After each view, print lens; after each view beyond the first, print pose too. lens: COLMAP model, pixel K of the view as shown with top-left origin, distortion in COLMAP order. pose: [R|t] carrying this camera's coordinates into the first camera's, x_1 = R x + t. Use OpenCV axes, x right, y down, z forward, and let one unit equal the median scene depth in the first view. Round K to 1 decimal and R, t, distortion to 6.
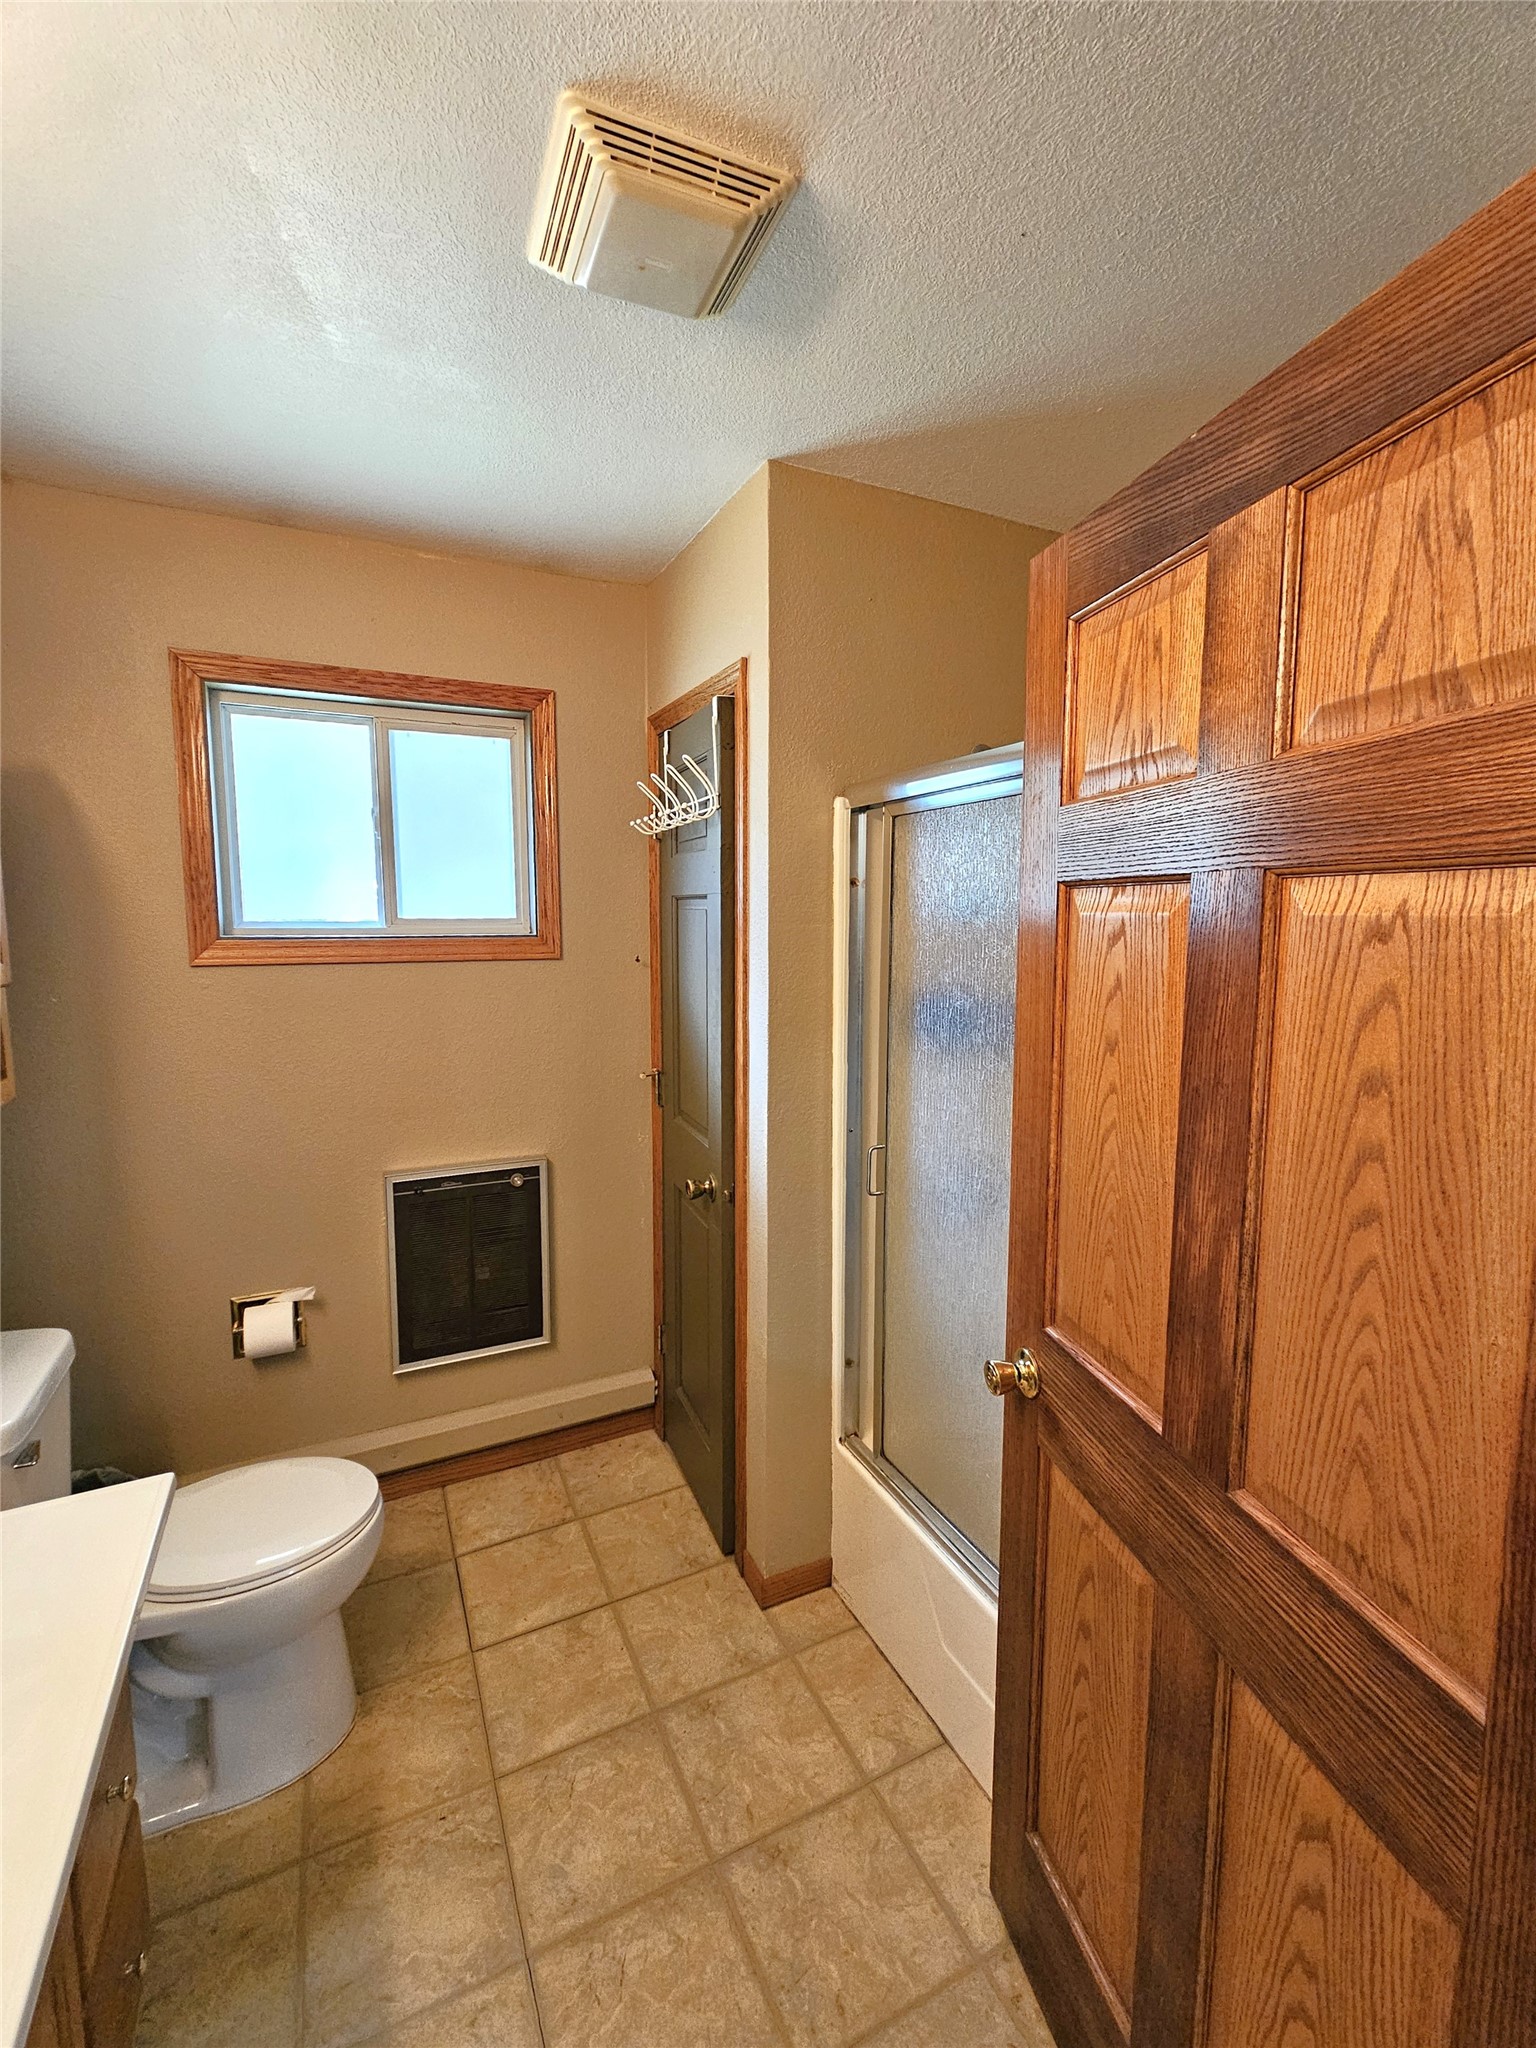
lens RADIAL K [[879.2, 0, 770.2], [0, 879.2, 1022.4], [0, 0, 1]] dist [0.002512, -0.000058]
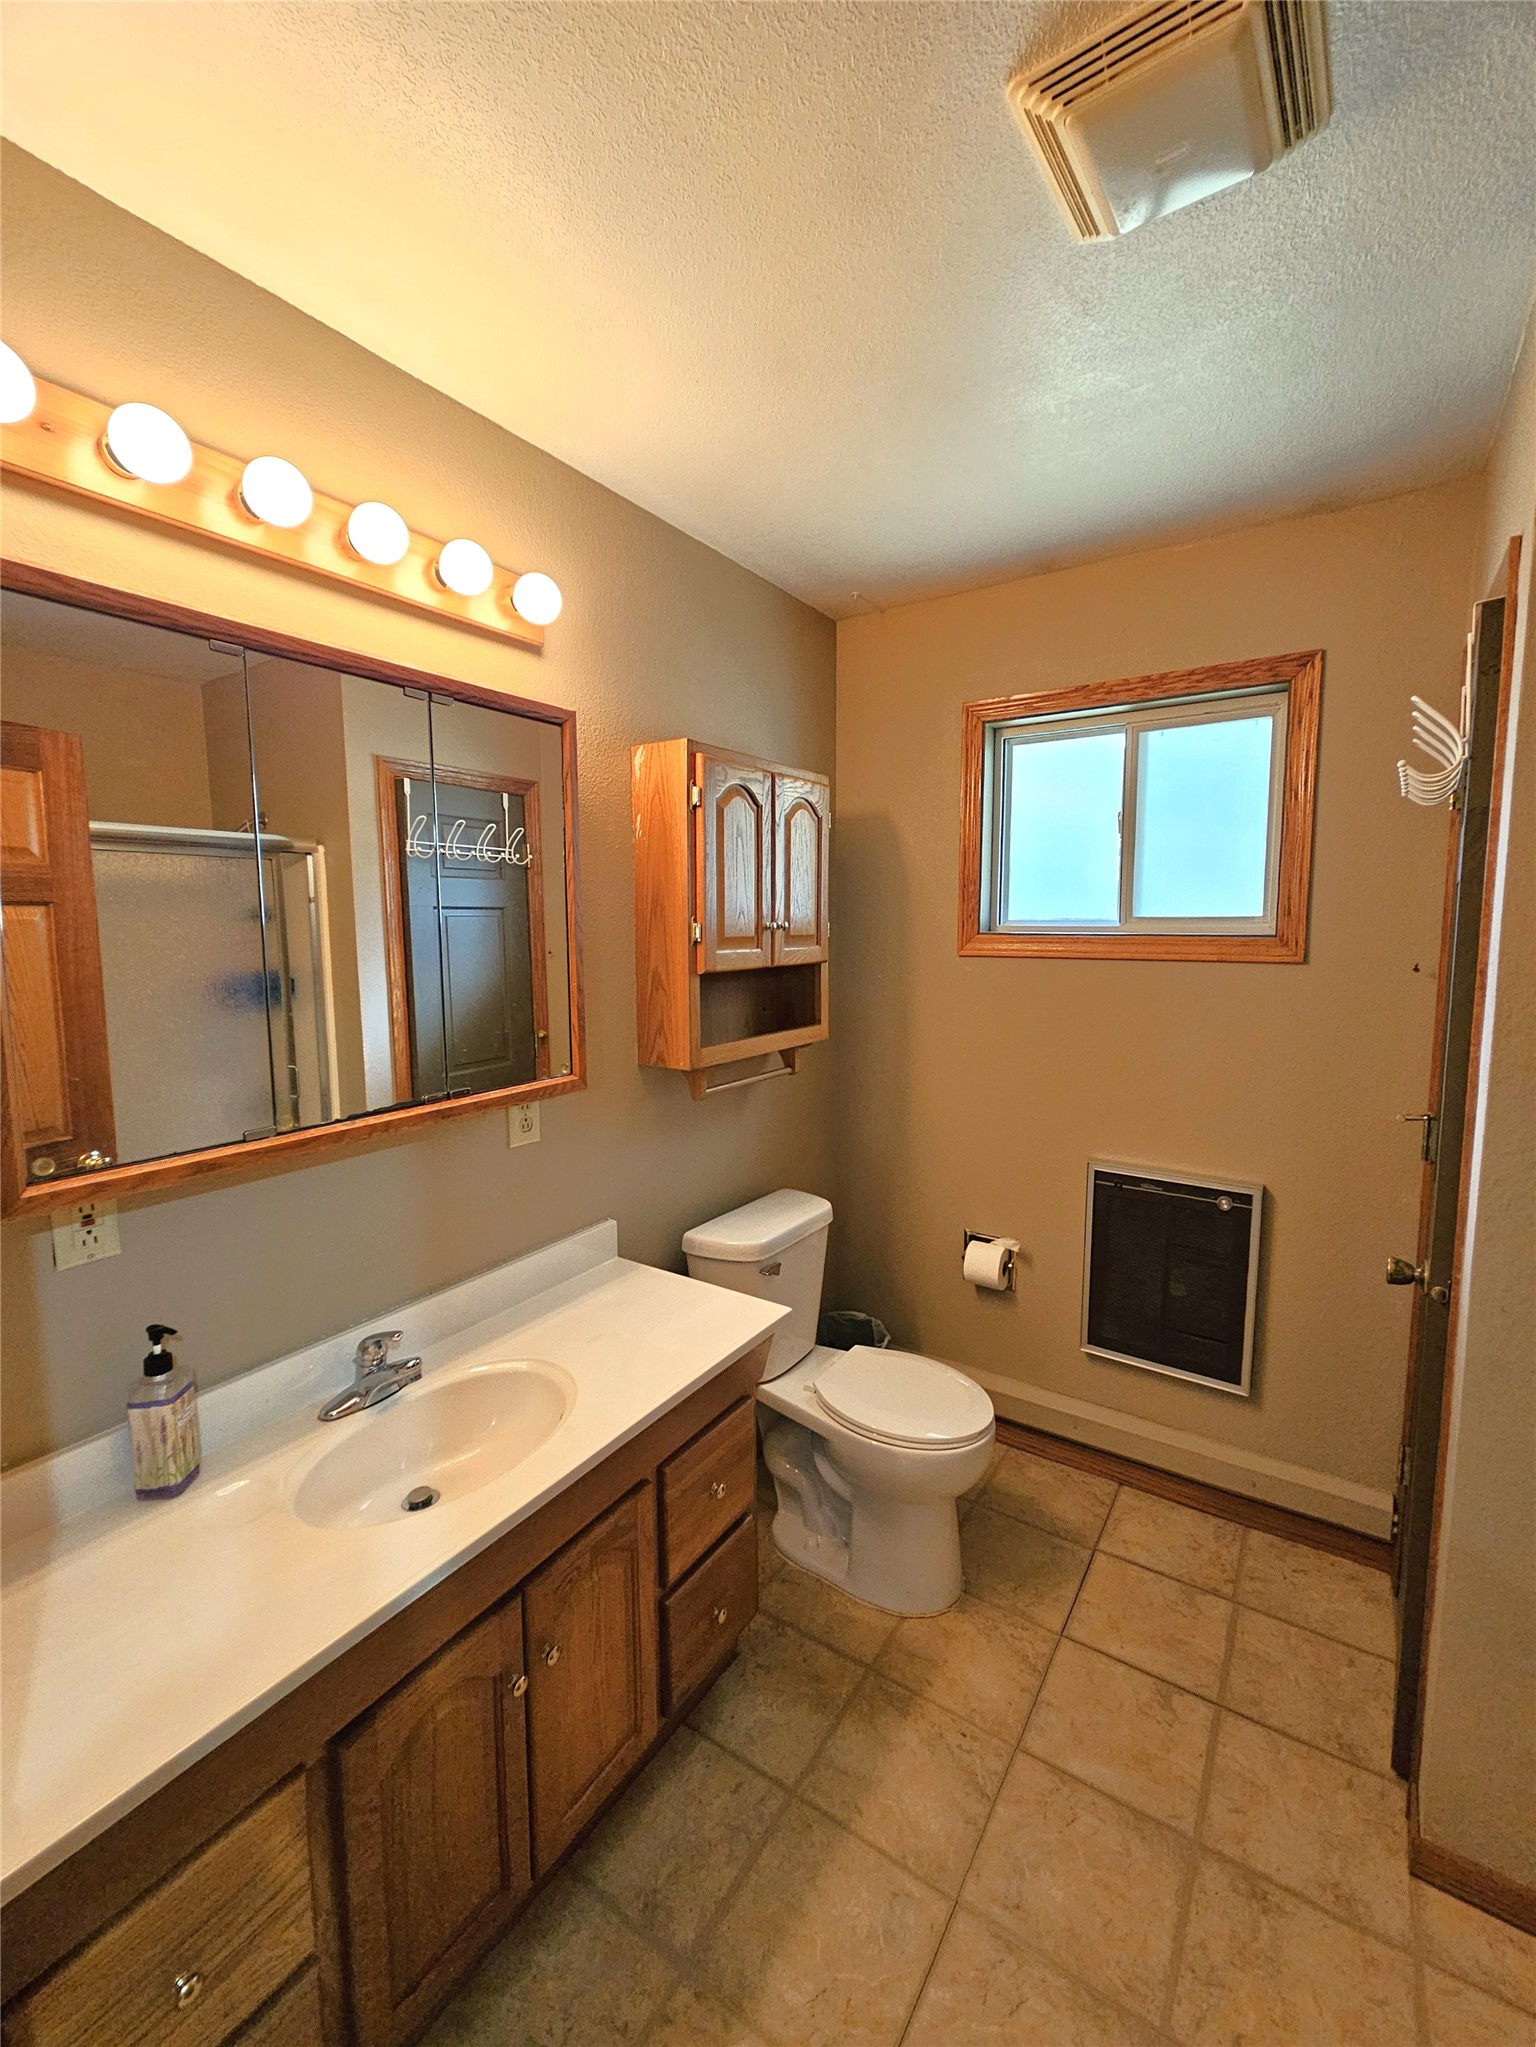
lens RADIAL K [[859.9, 0, 768.0], [0, 859.9, 1023.5], [0, 0, 1]] dist [0.004310, -0.002965]
pose [[0.498278, 0.099085, -0.861337, 0.244365], [-0.104981, 0.993034, 0.053504, -0.004479], [0.860638, 0.063764, 0.505209, 0.138484]]
